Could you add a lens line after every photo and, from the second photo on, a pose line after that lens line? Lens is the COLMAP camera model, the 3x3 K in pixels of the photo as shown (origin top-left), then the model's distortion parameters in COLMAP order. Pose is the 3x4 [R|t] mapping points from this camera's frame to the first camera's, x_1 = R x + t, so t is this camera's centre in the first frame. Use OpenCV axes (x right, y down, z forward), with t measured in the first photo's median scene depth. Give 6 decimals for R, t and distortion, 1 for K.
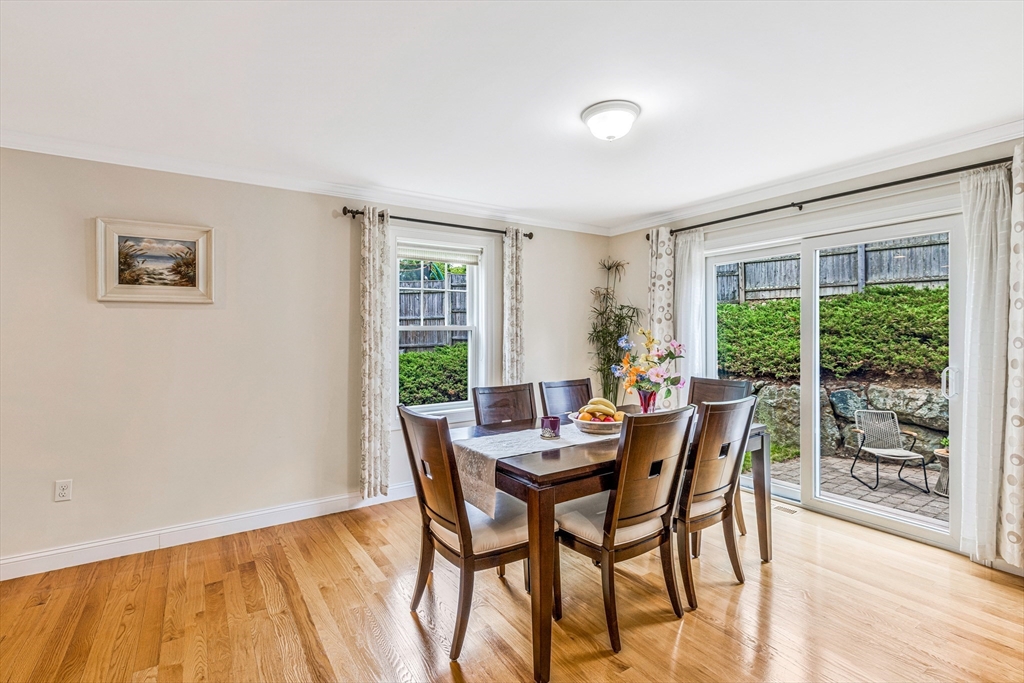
lens RADIAL K [[471.2, 0, 514.7], [0, 471.2, 333.4], [0, 0, 1]] dist [0.005206, -0.000506]
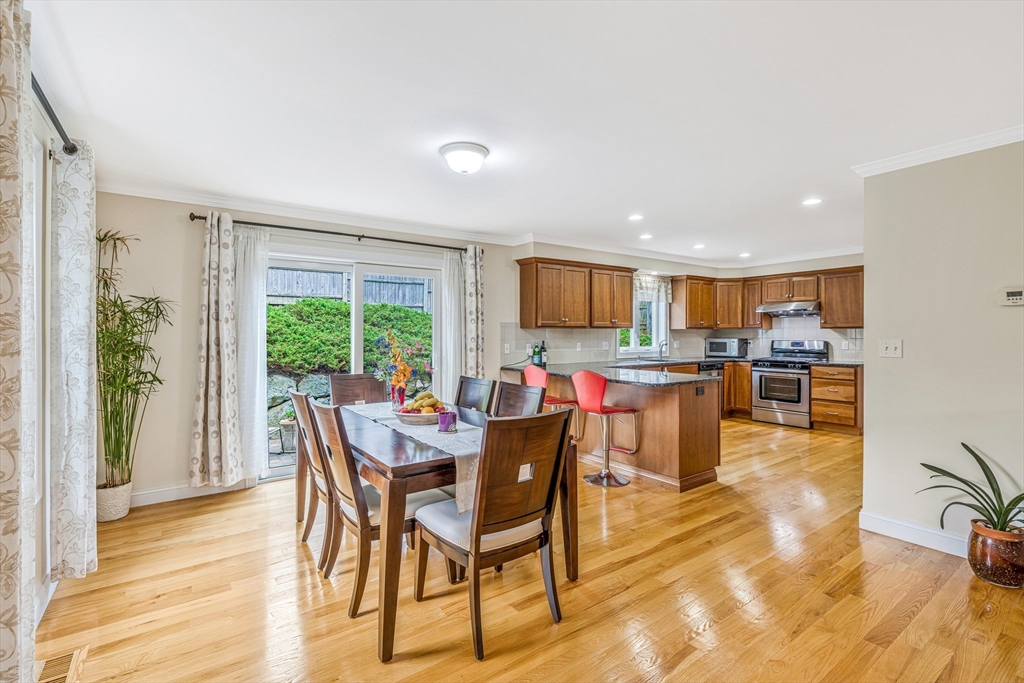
lens RADIAL K [[471.2, 0, 493.9], [0, 471.2, 336.2], [0, 0, 1]] dist [0.005206, -0.000506]
pose [[-0.017148, 0.001162, 0.999852, -0.577231], [0.004204, 0.999991, -0.001090, 0.005401], [-0.999844, 0.004185, -0.017153, 0.531603]]
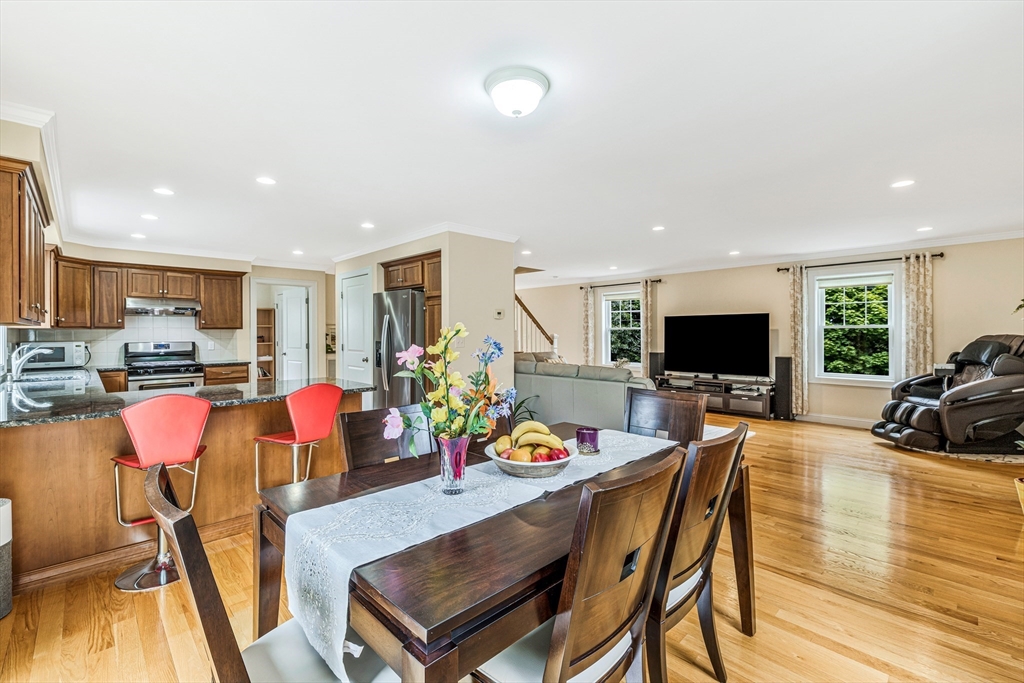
lens RADIAL K [[451.5, 0, 517.5], [0, 451.5, 332.9], [0, 0, 1]] dist [-0.003507, -0.000202]
pose [[-0.982336, 0.010378, -0.186835, 0.215491], [0.009089, 0.999929, 0.007755, -0.006035], [0.186903, 0.005920, -0.982361, 1.031557]]
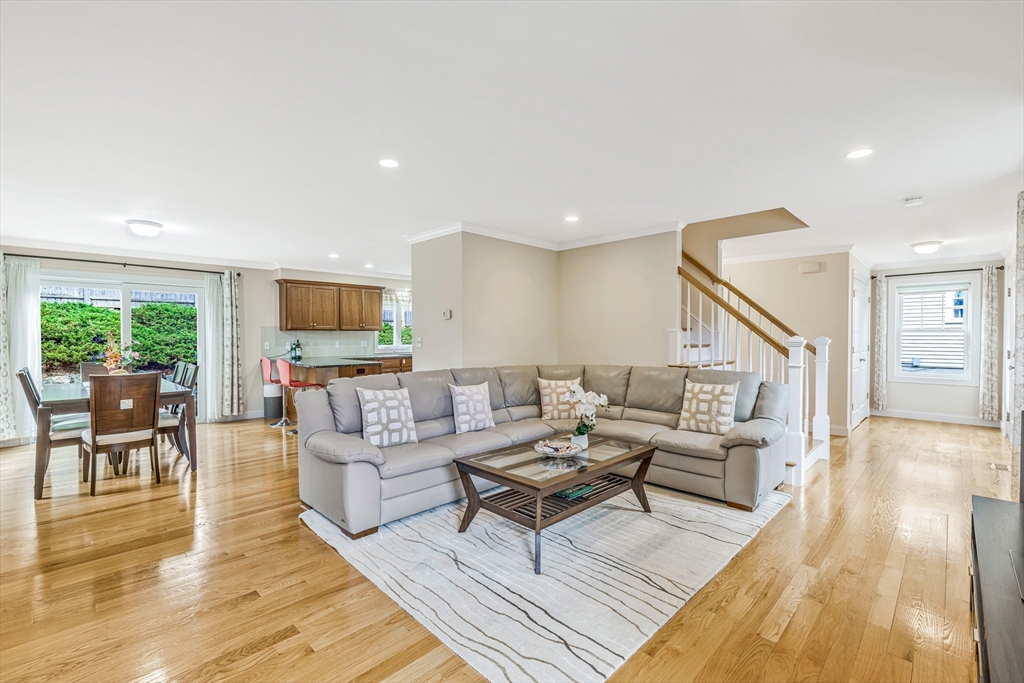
lens RADIAL K [[451.5, 0, 498.5], [0, 451.5, 343.9], [0, 0, 1]] dist [-0.003507, -0.000202]
pose [[-0.199503, -0.011435, 0.979831, -1.109703], [0.005560, 0.999903, 0.012801, 0.015223], [-0.979881, 0.008002, -0.199420, -0.039463]]
